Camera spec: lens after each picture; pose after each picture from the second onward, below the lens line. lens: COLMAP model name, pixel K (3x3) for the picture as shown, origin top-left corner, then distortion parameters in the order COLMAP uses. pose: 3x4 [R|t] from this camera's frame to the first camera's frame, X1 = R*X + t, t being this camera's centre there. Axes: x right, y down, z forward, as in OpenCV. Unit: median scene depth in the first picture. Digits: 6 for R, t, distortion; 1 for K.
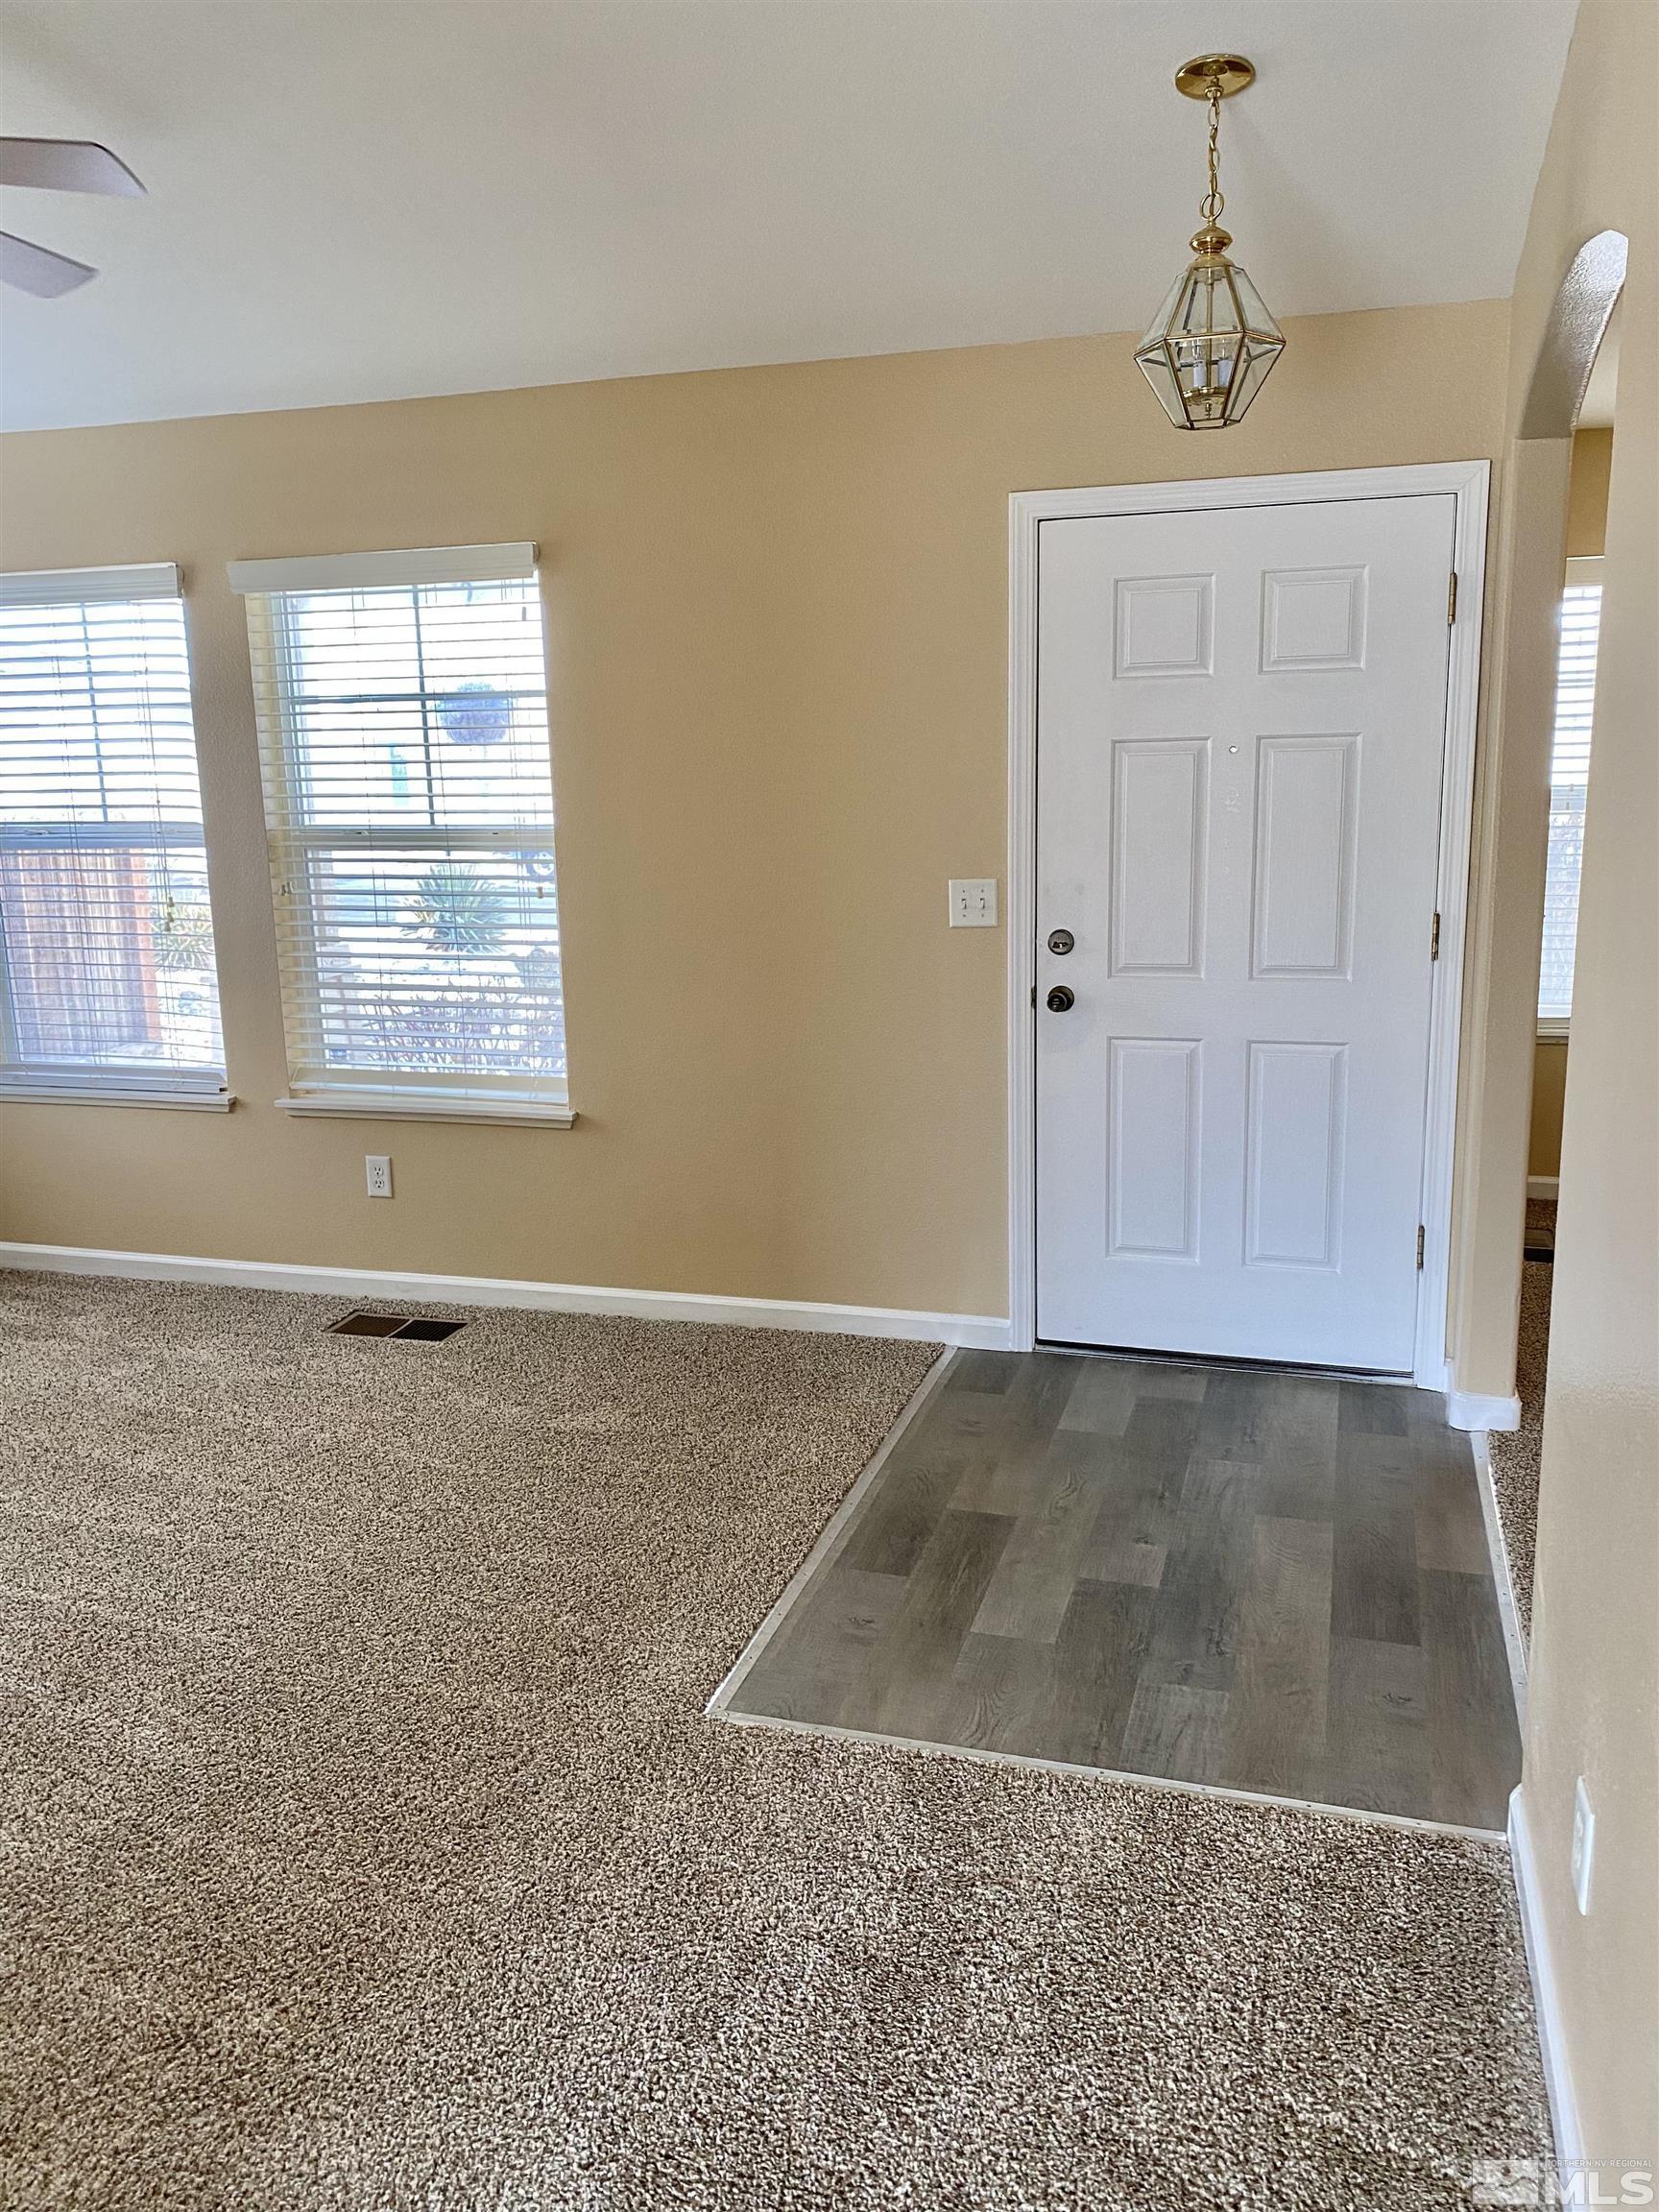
lens RADIAL K [[1666.3, 0, 844.6], [0, 1666.3, 1104.7], [0, 0, 1]] dist [0.002401, -0.001356]
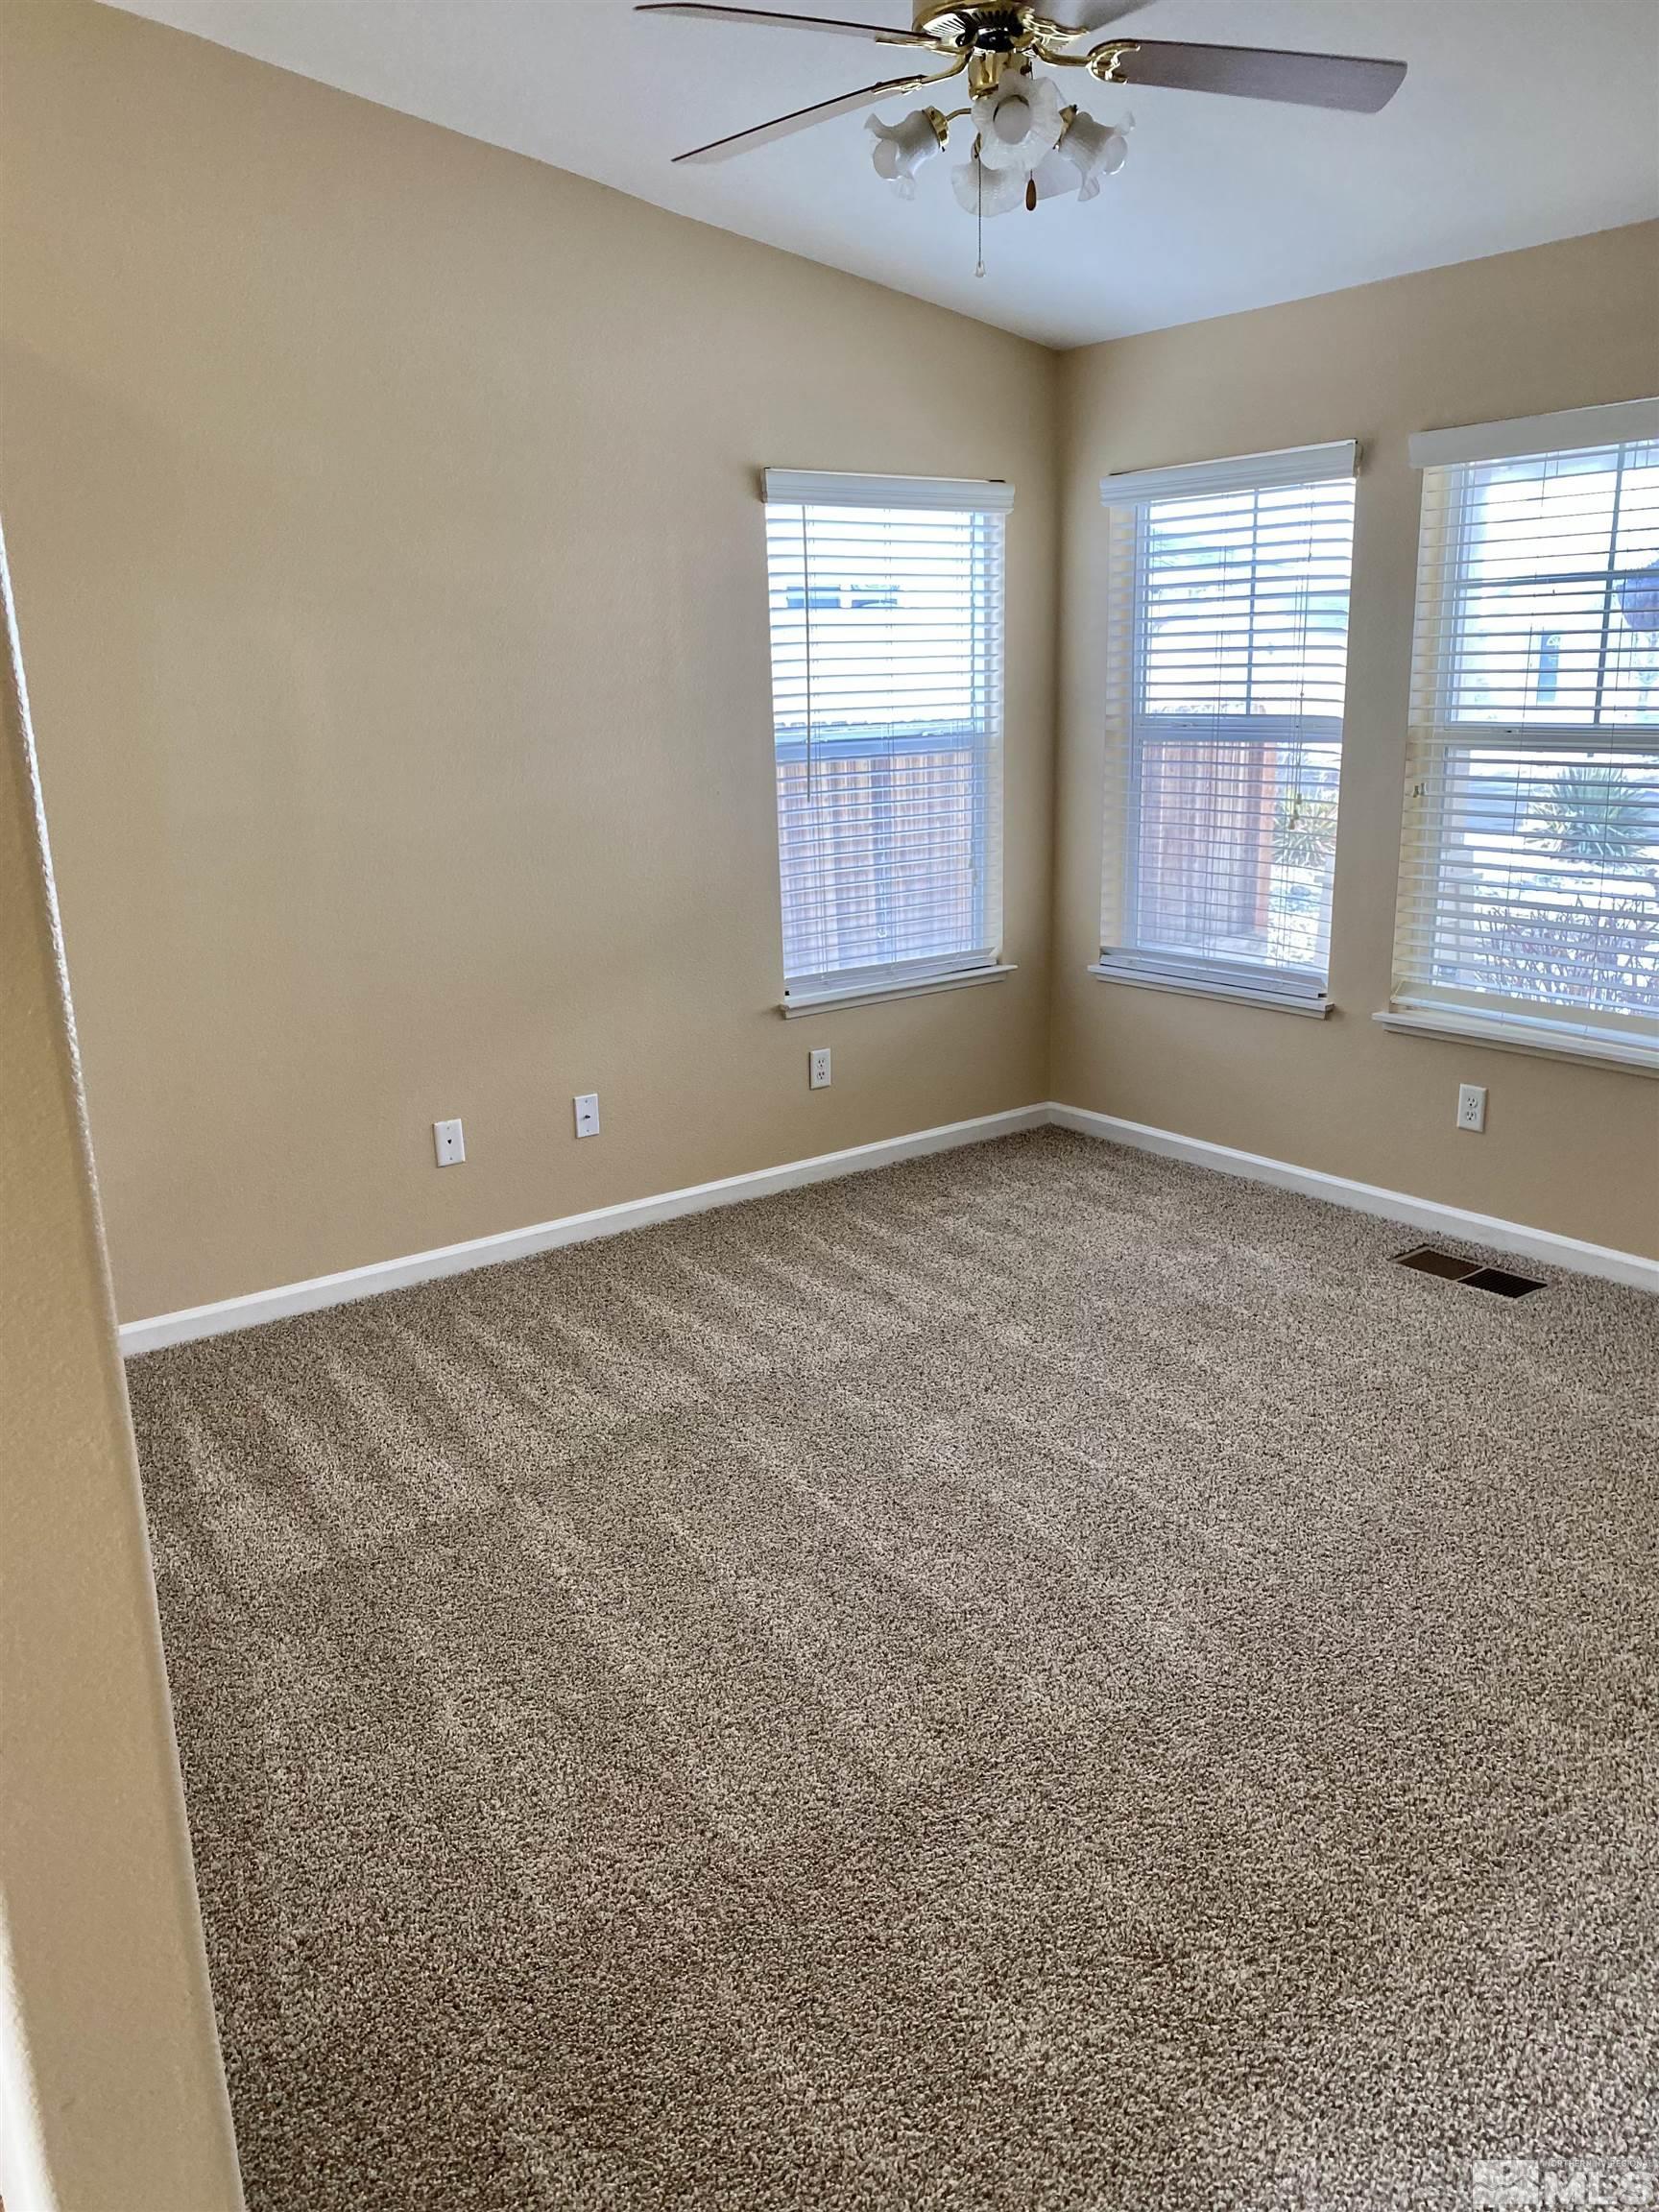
lens RADIAL K [[1638.5, 0, 829.5], [0, 1638.5, 1106.0], [0, 0, 1]] dist [-0.020545, 0.011365]
pose [[0.797985, 0.150702, -0.583531, -0.040476], [-0.112579, 0.988463, 0.101326, -0.010786], [0.592069, -0.015163, 0.805745, 0.068442]]
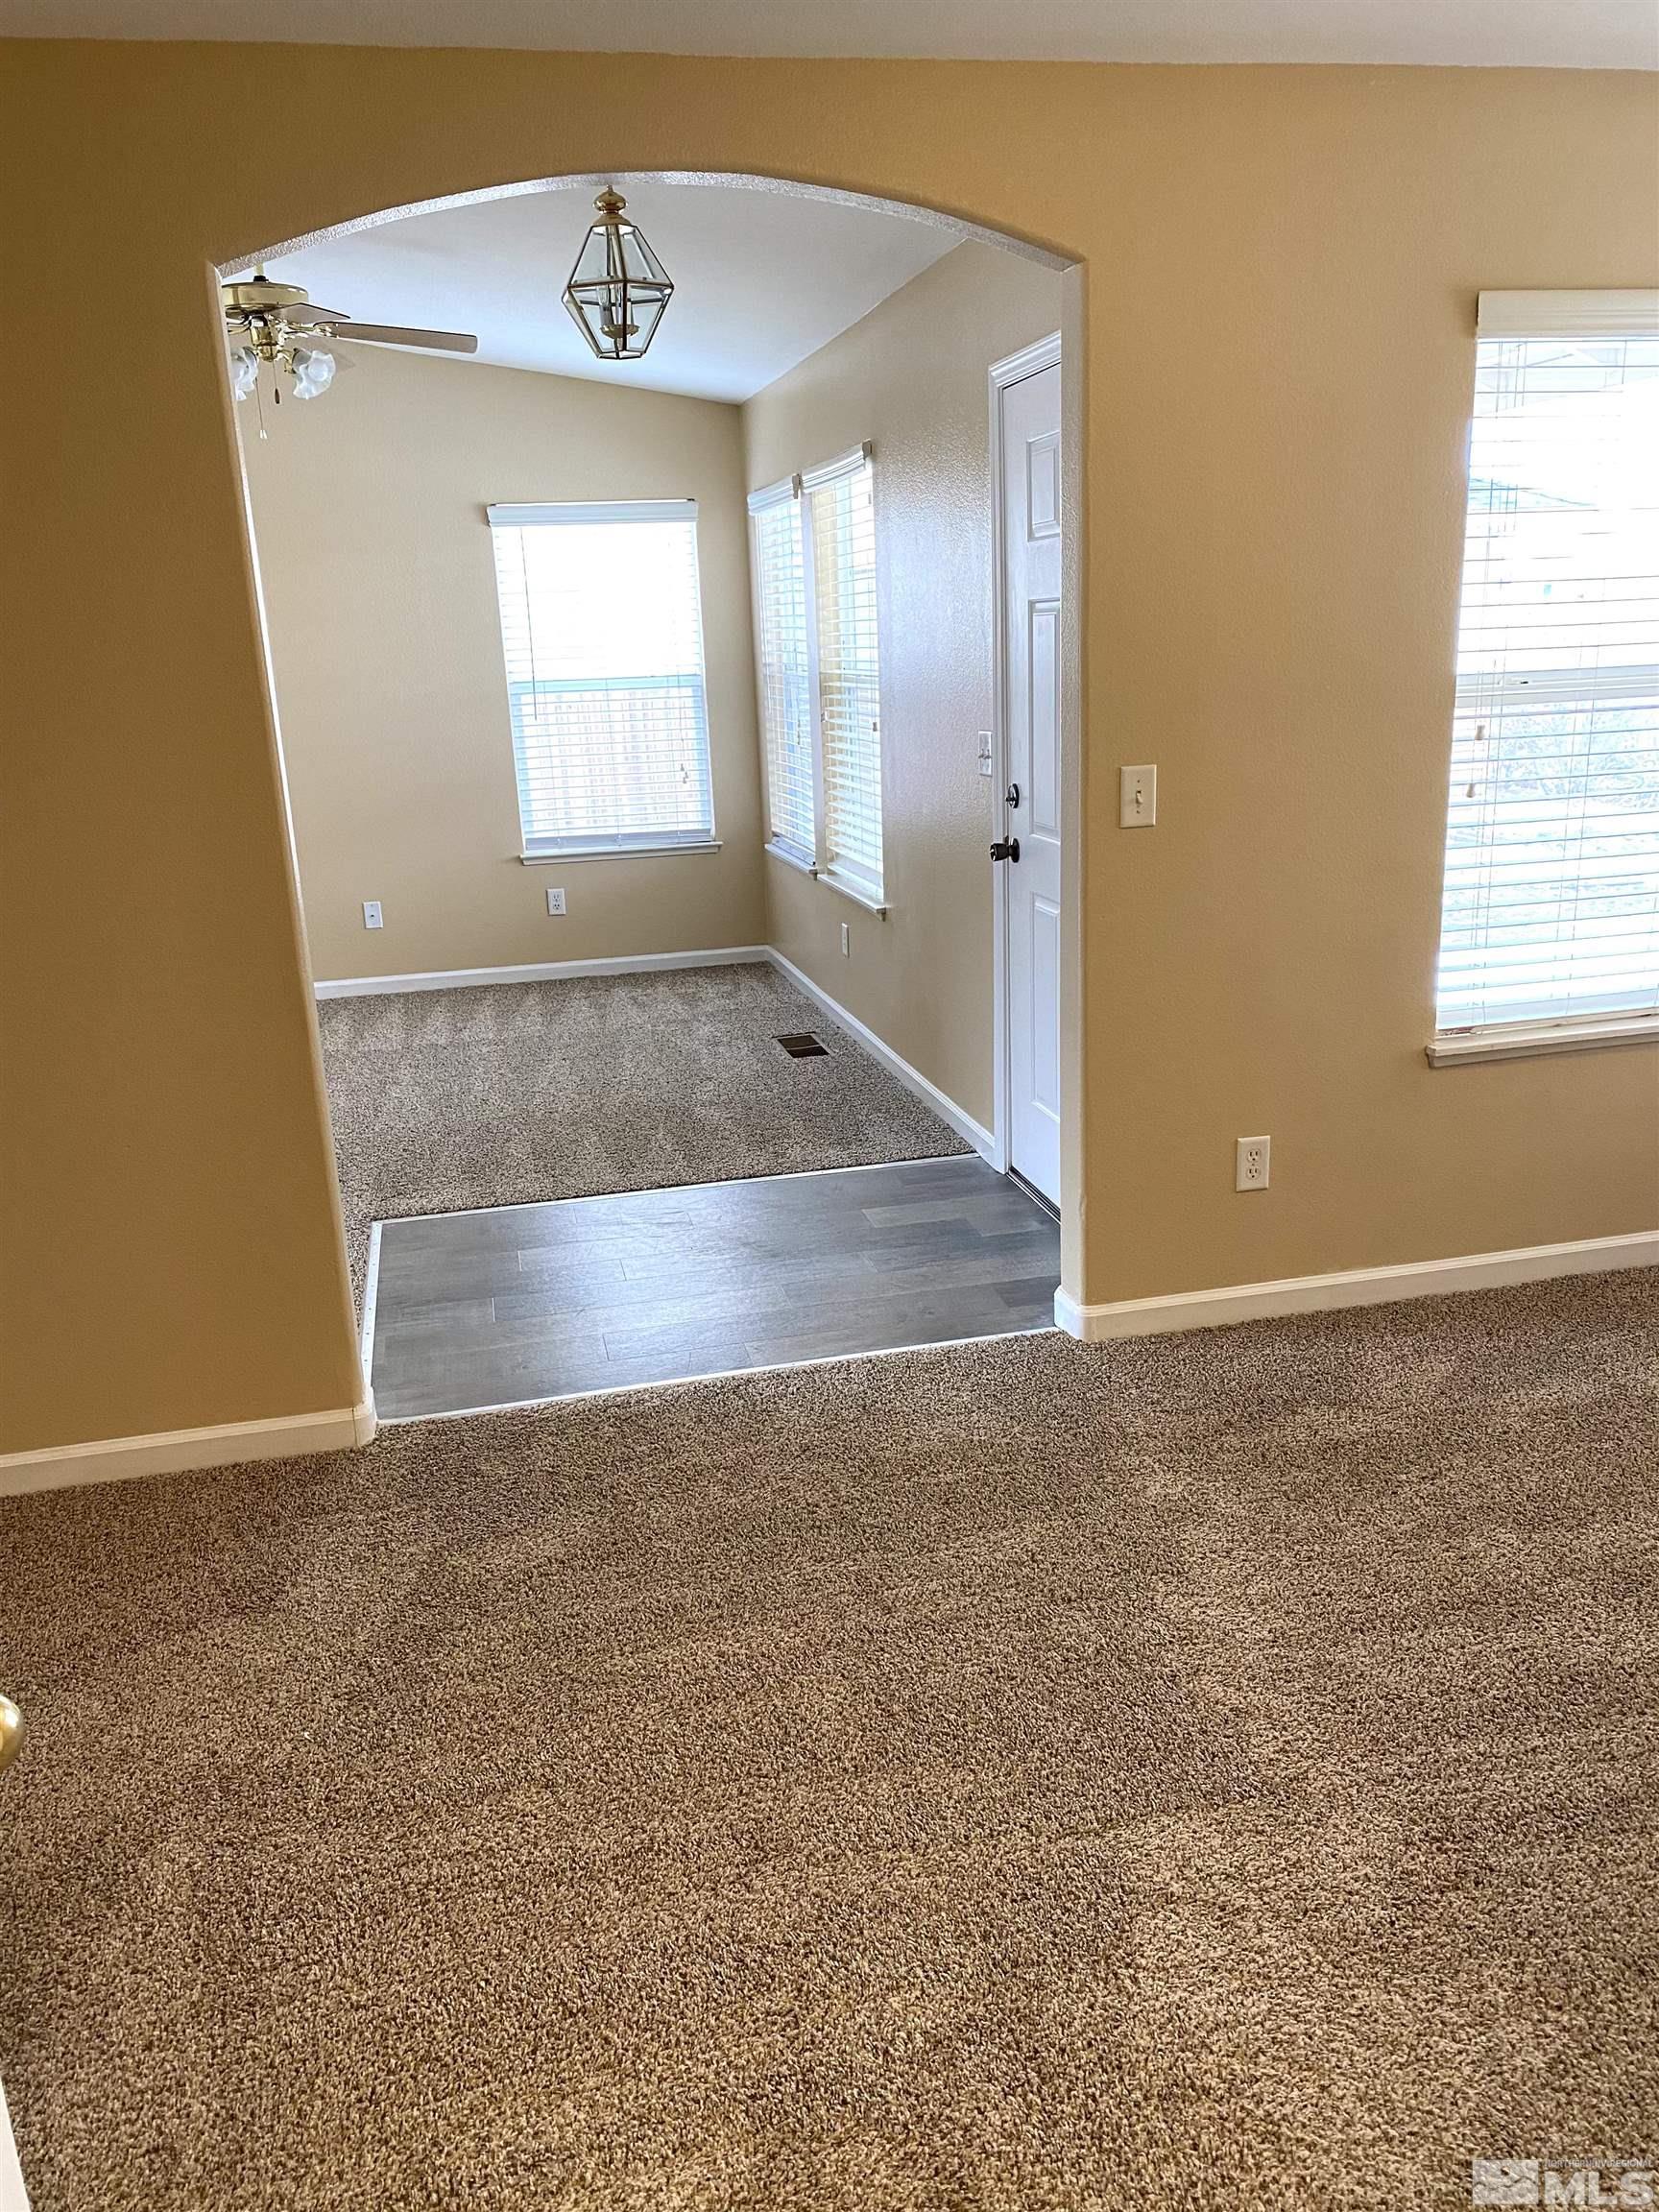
lens RADIAL K [[1666.3, 0, 844.6], [0, 1666.3, 1104.7], [0, 0, 1]] dist [0.002401, -0.001356]
pose [[0.509945, 0.235996, -0.827201, 1.000390], [-0.151982, 0.971220, 0.183391, -0.084754], [0.846674, 0.032200, 0.531136, 0.341313]]
